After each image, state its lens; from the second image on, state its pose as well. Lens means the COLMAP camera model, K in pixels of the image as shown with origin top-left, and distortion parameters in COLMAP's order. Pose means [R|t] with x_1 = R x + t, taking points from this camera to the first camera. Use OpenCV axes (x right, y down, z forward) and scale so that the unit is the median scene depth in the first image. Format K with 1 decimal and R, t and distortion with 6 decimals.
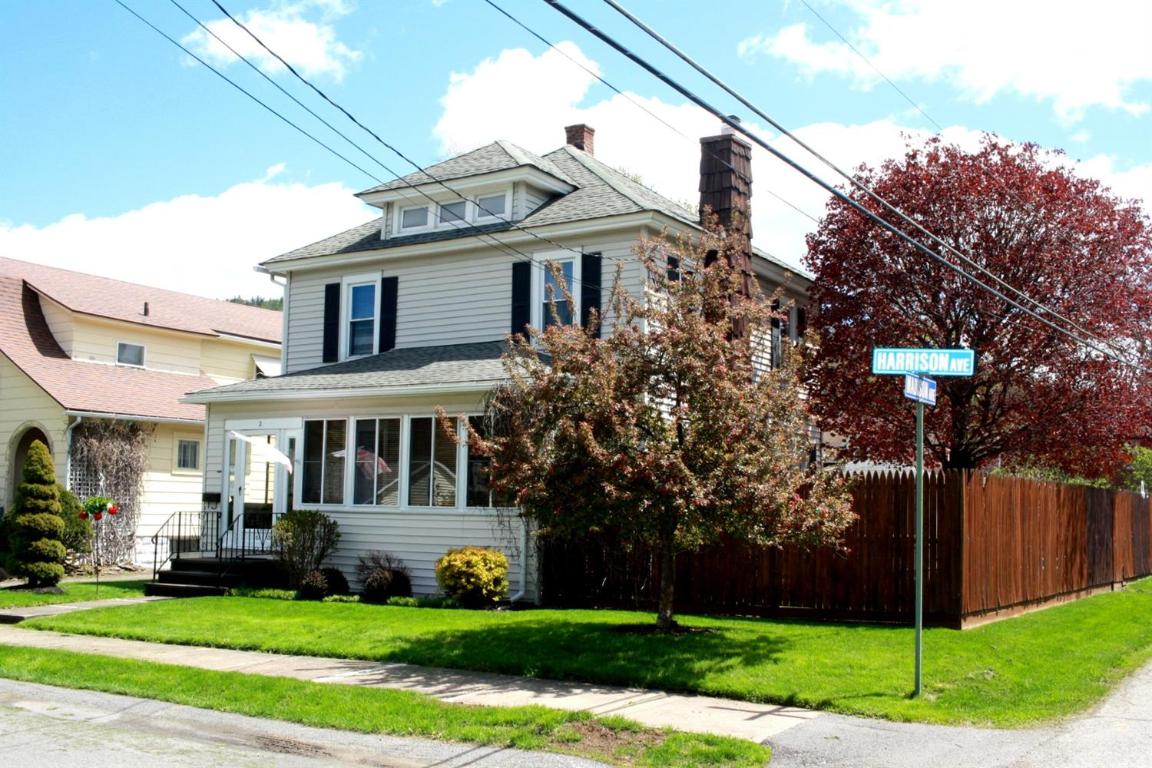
lens RADIAL K [[1332.1, 0, 576.0], [0, 1332.1, 384.0], [0, 0, 1]] dist [-0.103675, 0.070614]
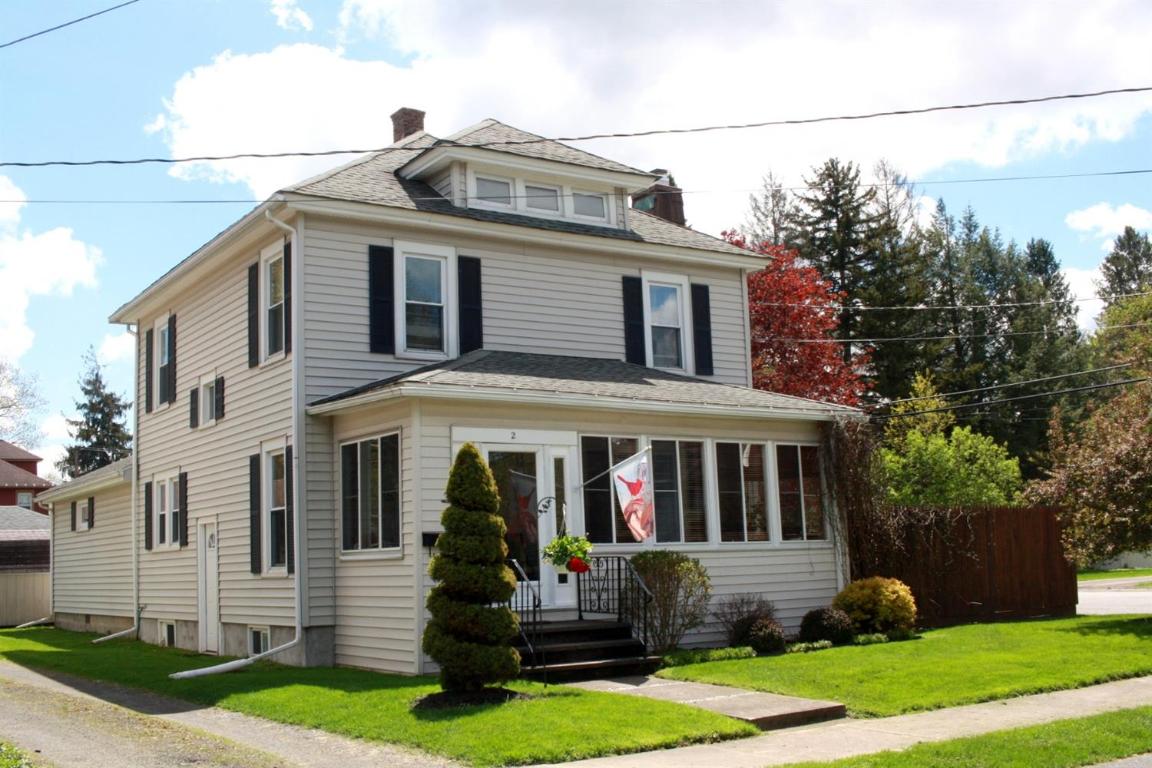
lens RADIAL K [[1332.1, 0, 576.0], [0, 1332.1, 384.0], [0, 0, 1]] dist [-0.103675, 0.070614]
pose [[0.361023, 0.094344, 0.927772, -0.901462], [-0.056934, 0.995243, -0.079050, 0.056779], [-0.930817, -0.024283, 0.364677, 0.700185]]
